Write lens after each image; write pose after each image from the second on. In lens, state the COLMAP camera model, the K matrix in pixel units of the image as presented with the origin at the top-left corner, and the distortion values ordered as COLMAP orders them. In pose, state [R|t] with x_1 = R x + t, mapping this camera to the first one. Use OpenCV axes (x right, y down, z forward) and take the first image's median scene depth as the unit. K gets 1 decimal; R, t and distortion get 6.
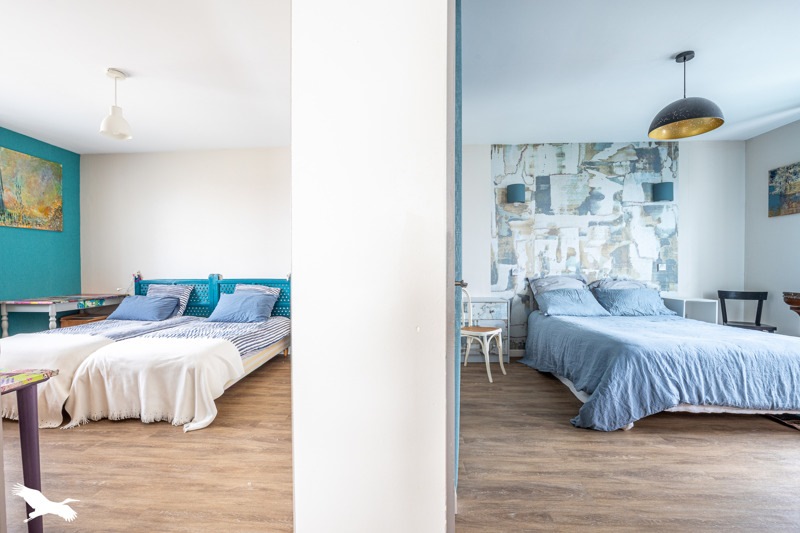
lens RADIAL K [[335.6, 0, 397.4], [0, 335.6, 270.4], [0, 0, 1]] dist [-0.016382, 0.000231]
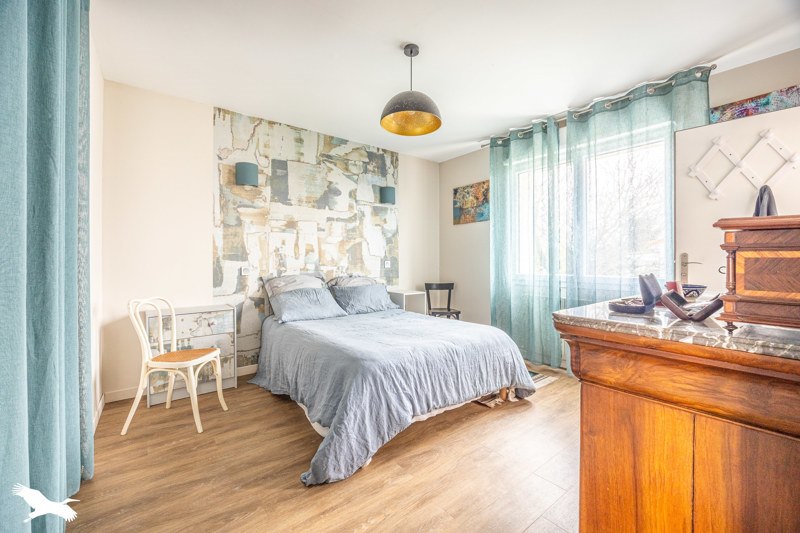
lens RADIAL K [[335.6, 0, 397.4], [0, 335.6, 270.4], [0, 0, 1]] dist [-0.016382, 0.000231]
pose [[0.754985, -0.016456, 0.655535, 0.104029], [0.005496, 0.999809, 0.018768, -0.009706], [-0.655719, -0.010567, 0.754931, 0.156129]]
